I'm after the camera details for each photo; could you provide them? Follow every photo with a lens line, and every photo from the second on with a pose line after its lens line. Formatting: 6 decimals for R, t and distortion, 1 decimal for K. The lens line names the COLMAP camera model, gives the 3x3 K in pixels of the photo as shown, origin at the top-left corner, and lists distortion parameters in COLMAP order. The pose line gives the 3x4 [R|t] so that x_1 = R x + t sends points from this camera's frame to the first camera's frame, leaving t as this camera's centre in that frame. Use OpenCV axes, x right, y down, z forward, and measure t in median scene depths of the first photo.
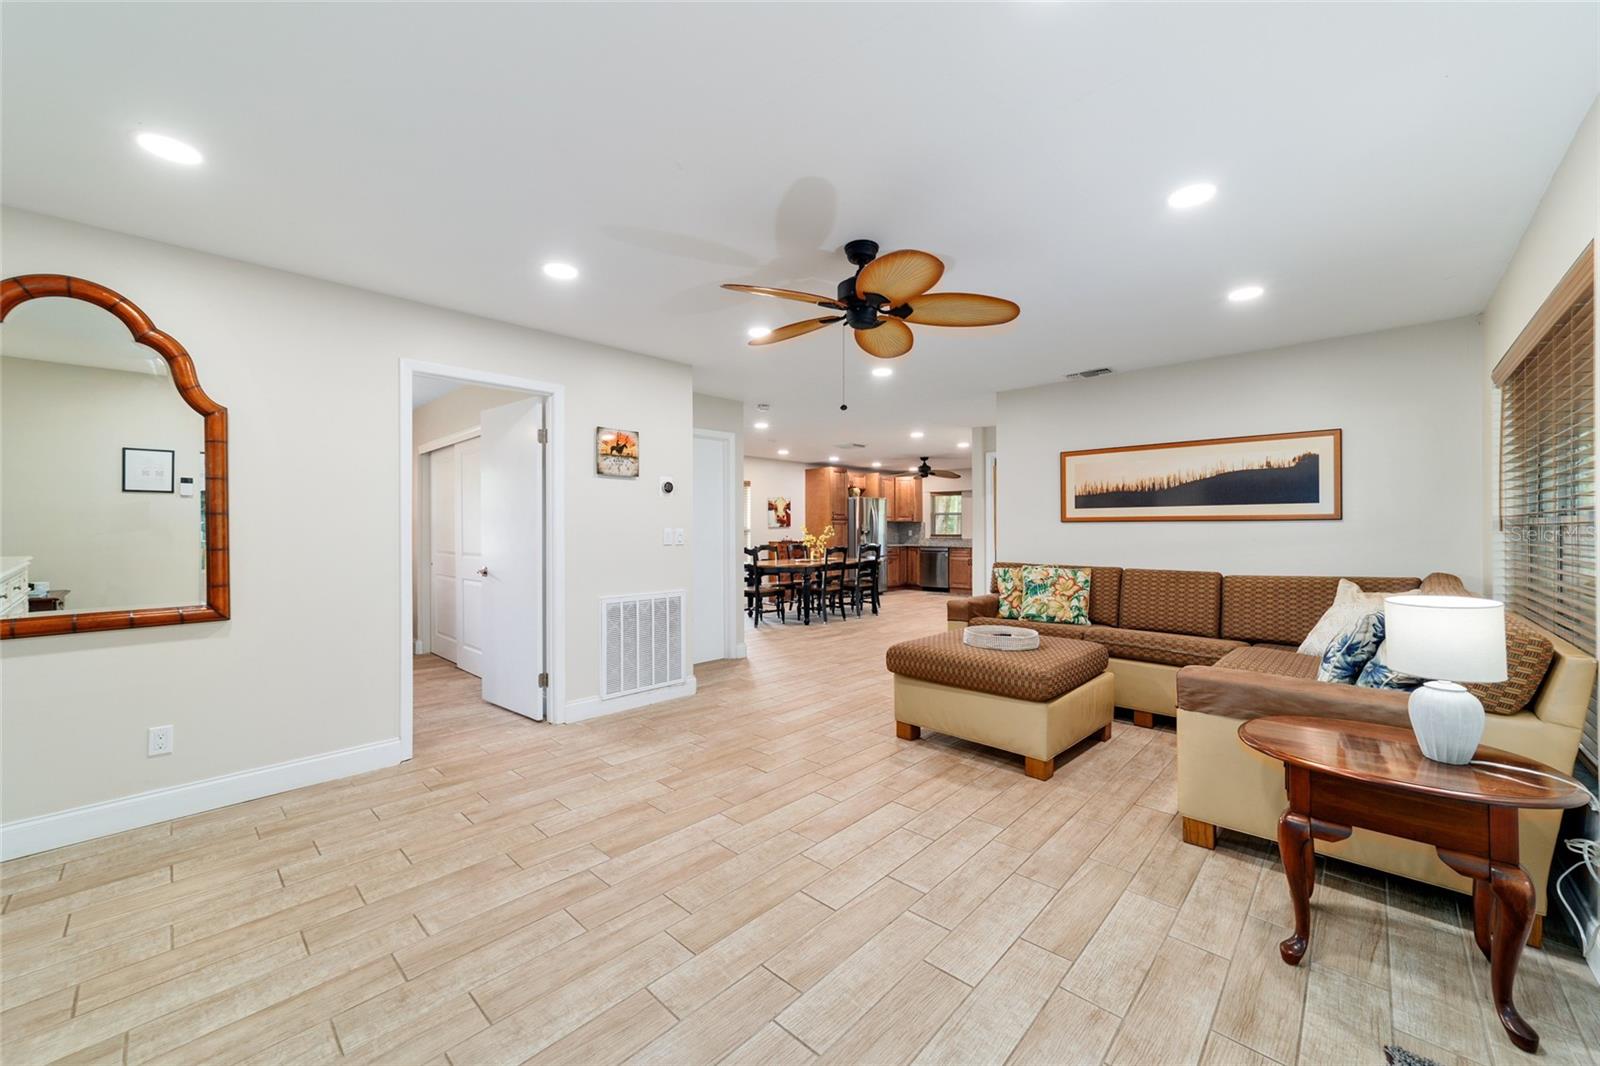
lens RADIAL K [[614.2, 0, 794.4], [0, 614.2, 532.1], [0, 0, 1]] dist [-0.020563, 0.009237]
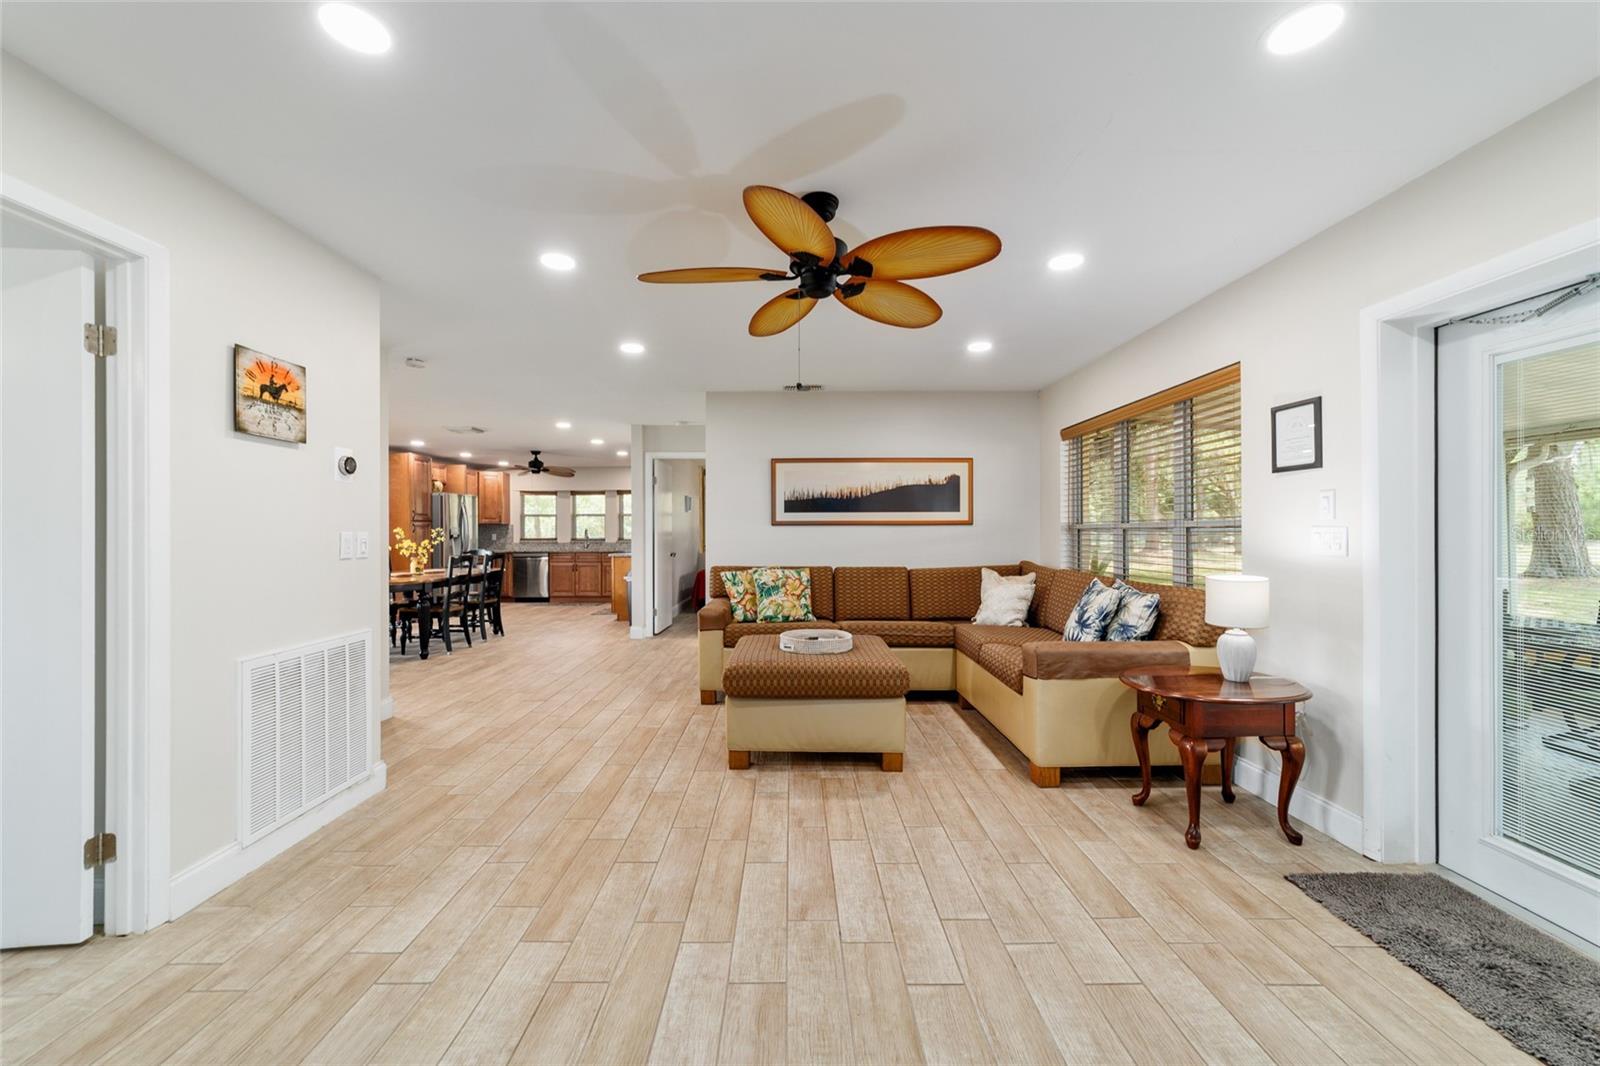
lens RADIAL K [[614.2, 0, 794.4], [0, 614.2, 532.1], [0, 0, 1]] dist [-0.020563, 0.009237]
pose [[0.721225, -0.001864, 0.692699, -0.341699], [0.005557, 0.999980, -0.003095, -0.001614], [-0.692679, 0.006081, 0.721221, 0.276596]]
